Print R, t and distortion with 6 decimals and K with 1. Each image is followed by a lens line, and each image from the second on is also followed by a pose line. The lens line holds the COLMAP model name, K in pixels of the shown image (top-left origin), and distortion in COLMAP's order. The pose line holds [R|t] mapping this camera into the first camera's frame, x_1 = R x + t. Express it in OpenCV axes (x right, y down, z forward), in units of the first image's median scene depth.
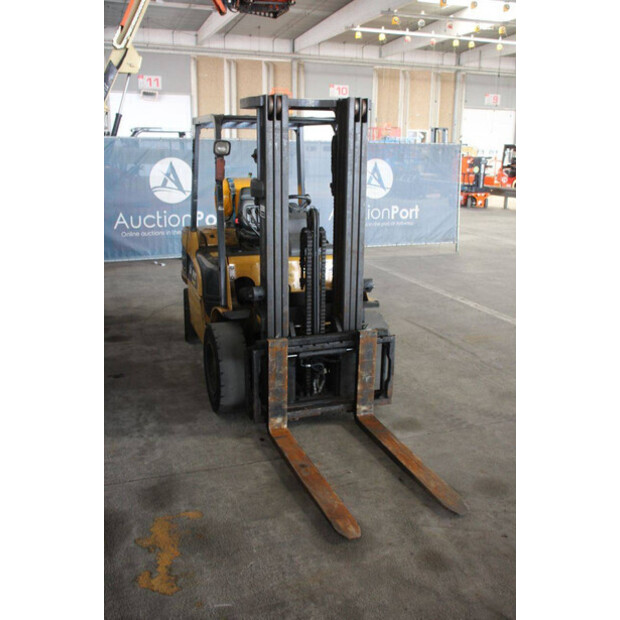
lens RADIAL K [[605.7, 0, 332.6], [0, 605.7, 313.2], [0, 0, 1]] dist [-0.067092, 0.000000]
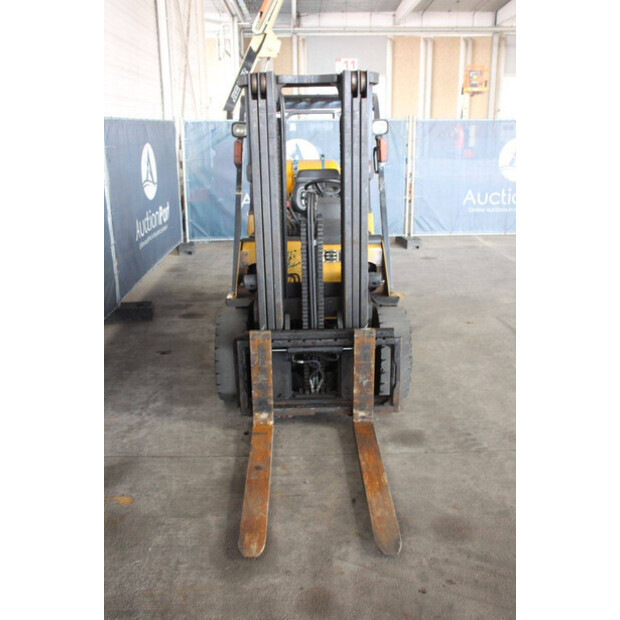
lens RADIAL K [[605.7, 0, 307.2], [0, 605.7, 312.5], [0, 0, 1]] dist [-0.067092, 0.000000]
pose [[0.942929, 0.072769, -0.324947, 0.276148], [-0.062929, 0.997188, 0.040705, -0.029317], [0.326995, -0.017934, 0.944856, 0.120758]]
